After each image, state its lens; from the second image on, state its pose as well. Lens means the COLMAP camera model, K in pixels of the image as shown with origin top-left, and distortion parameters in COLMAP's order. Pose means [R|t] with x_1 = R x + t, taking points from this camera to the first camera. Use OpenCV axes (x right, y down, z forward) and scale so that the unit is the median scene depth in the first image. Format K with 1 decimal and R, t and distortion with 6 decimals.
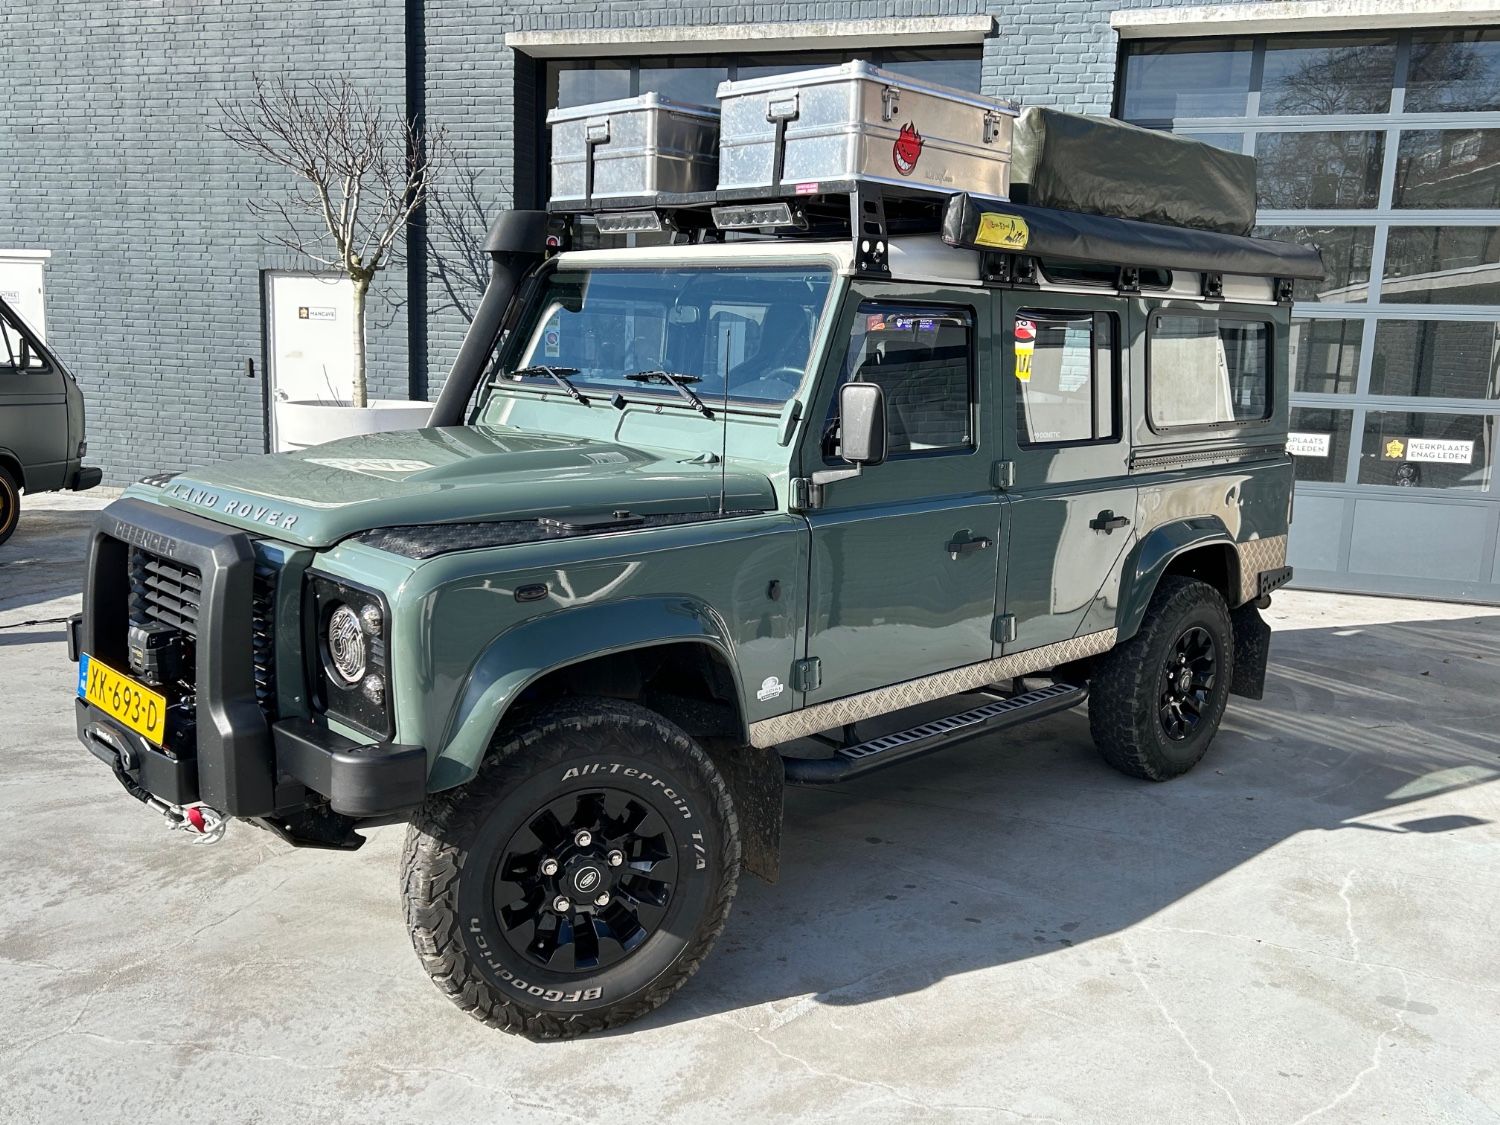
lens RADIAL K [[1304.8, 0, 754.7], [0, 1304.8, 564.6], [0, 0, 1]] dist [0.013170, 0.016616]
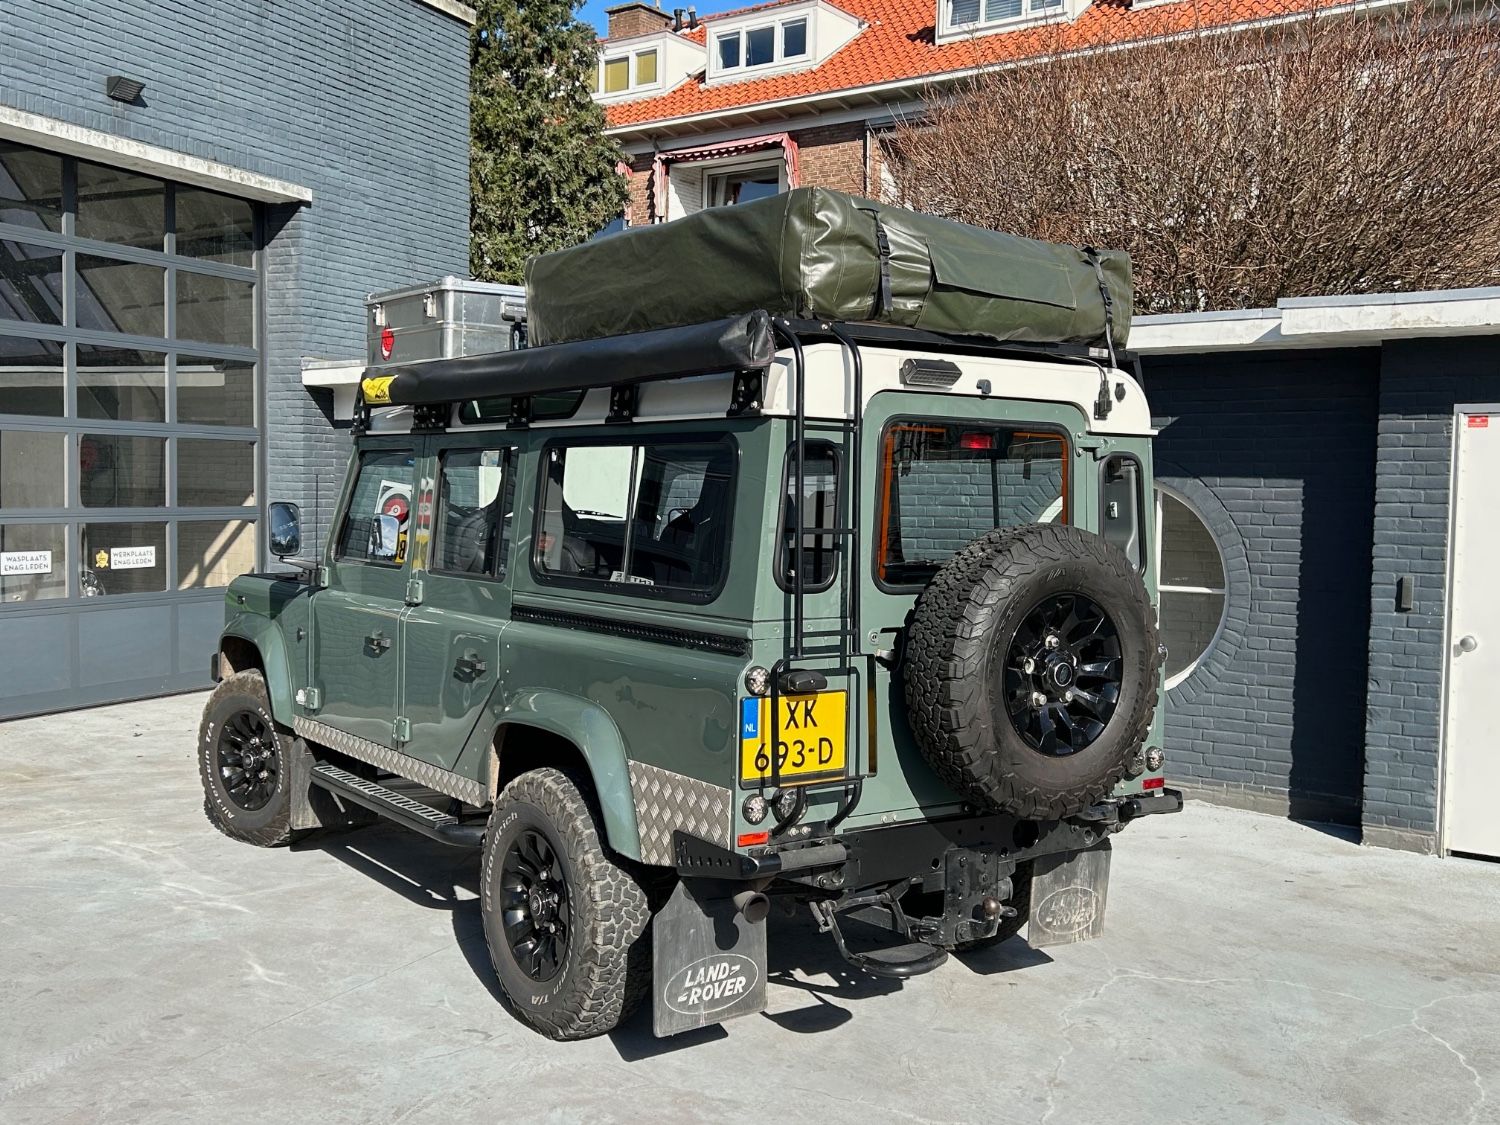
lens RADIAL K [[1499.8, 0, 750.0], [0, 1499.8, 562.5], [0, 0, 1]] dist [0.142403, -0.321225]
pose [[0.140883, -0.083854, 0.986469, -0.609611], [0.153302, 0.986236, 0.061940, -0.081944], [-0.978085, 0.142501, 0.151799, 0.328733]]
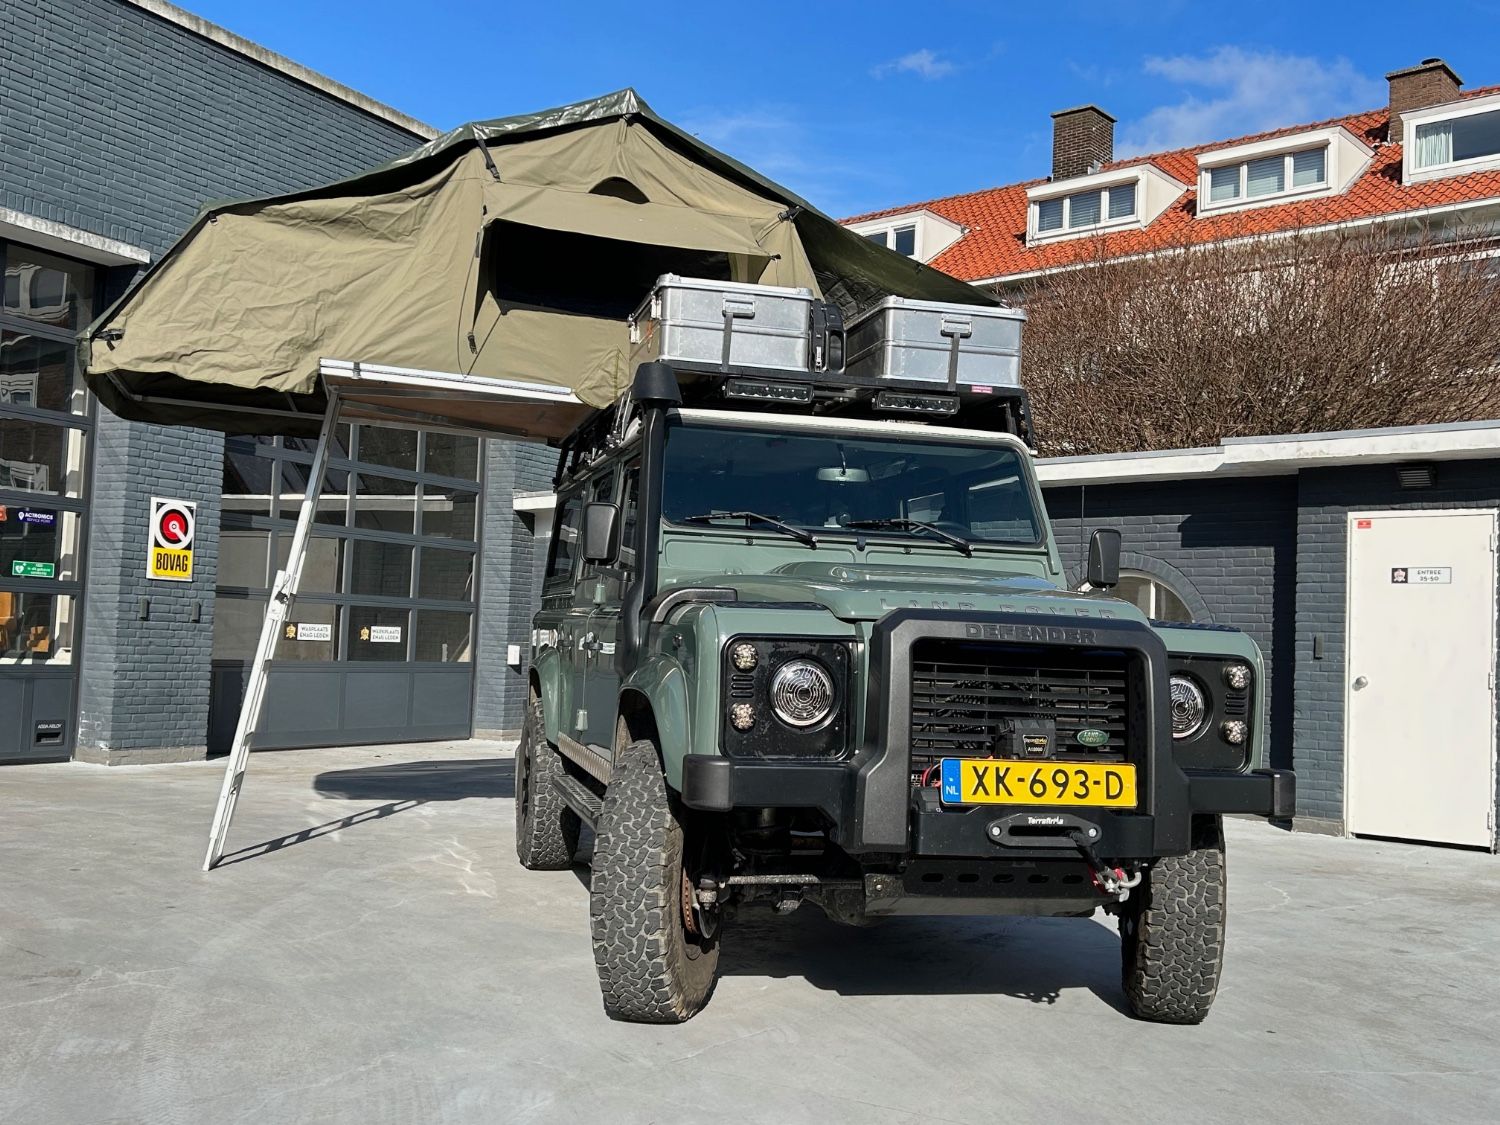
lens RADIAL K [[1463.3, 0, 750.0], [0, 1463.3, 562.5], [0, 0, 1]] dist [0.117093, -0.227888]
pose [[0.217969, 0.029413, 0.975512, -0.920894], [0.133083, 0.989313, -0.059565, -0.016937], [-0.966839, 0.142807, 0.211726, 0.280614]]
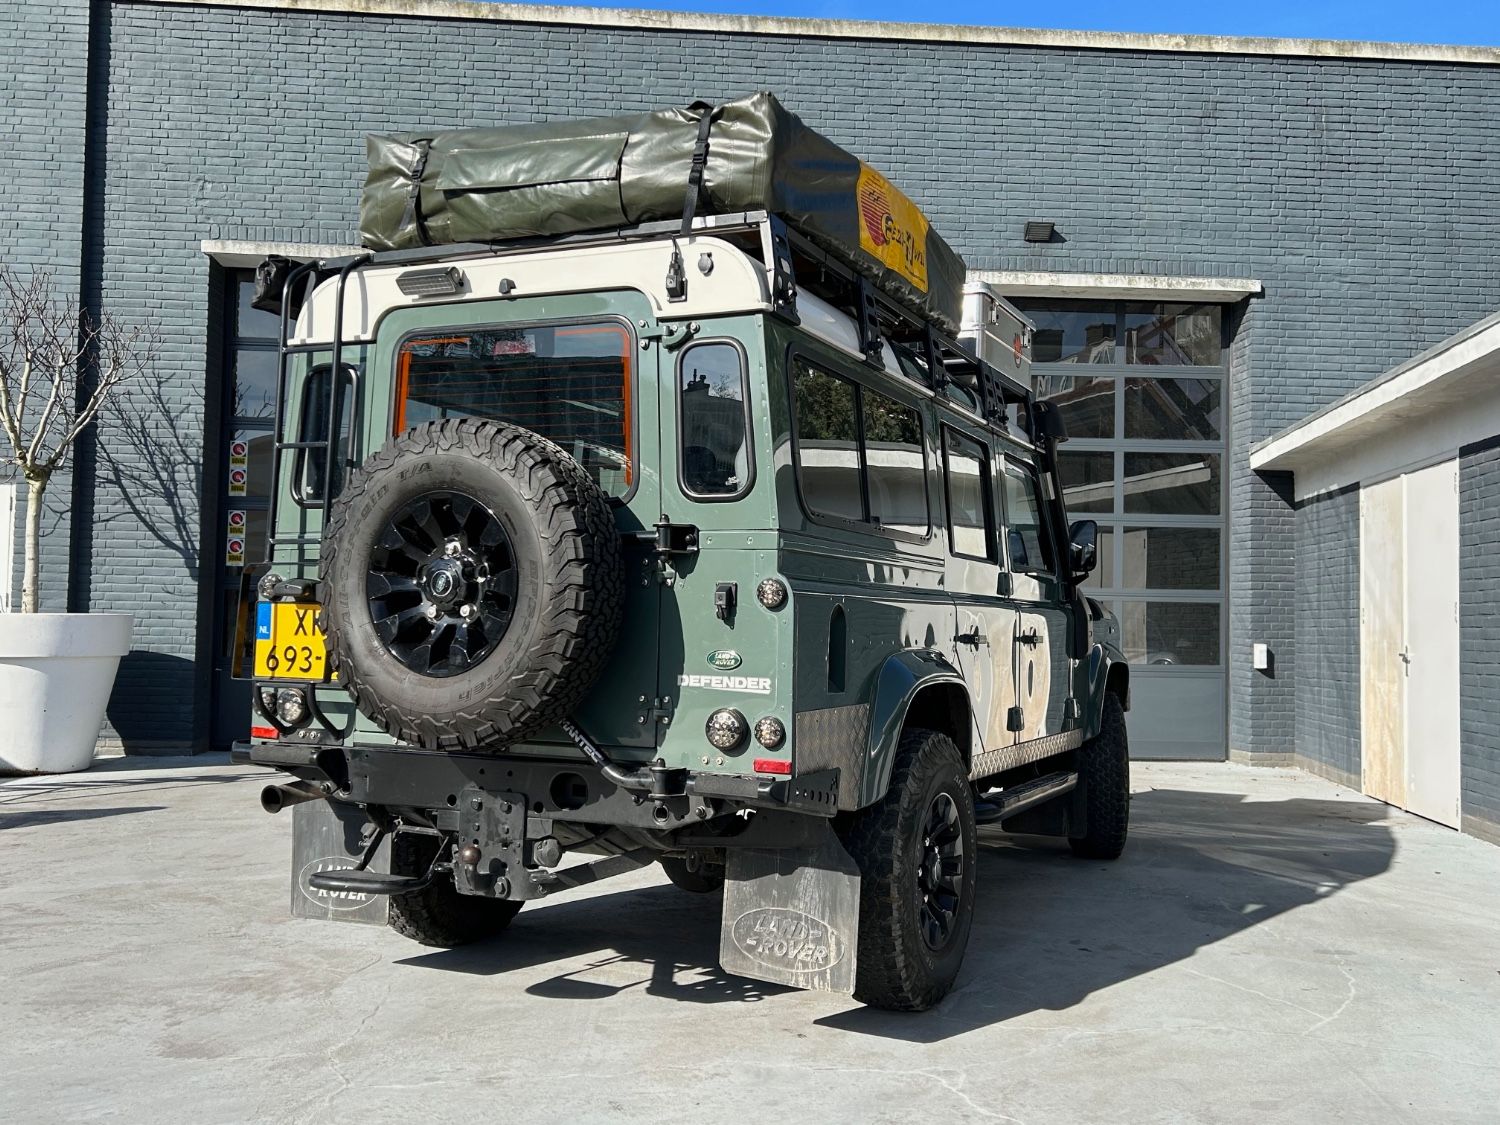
lens RADIAL K [[1368.9, 0, 756.5], [0, 1368.9, 564.4], [0, 0, 1]] dist [0.069260, -0.084440]
pose [[0.928900, -0.004156, 0.370308, -0.210772], [0.077862, 0.979778, -0.184317, 0.061834], [-0.362053, 0.200045, 0.910439, -0.051460]]
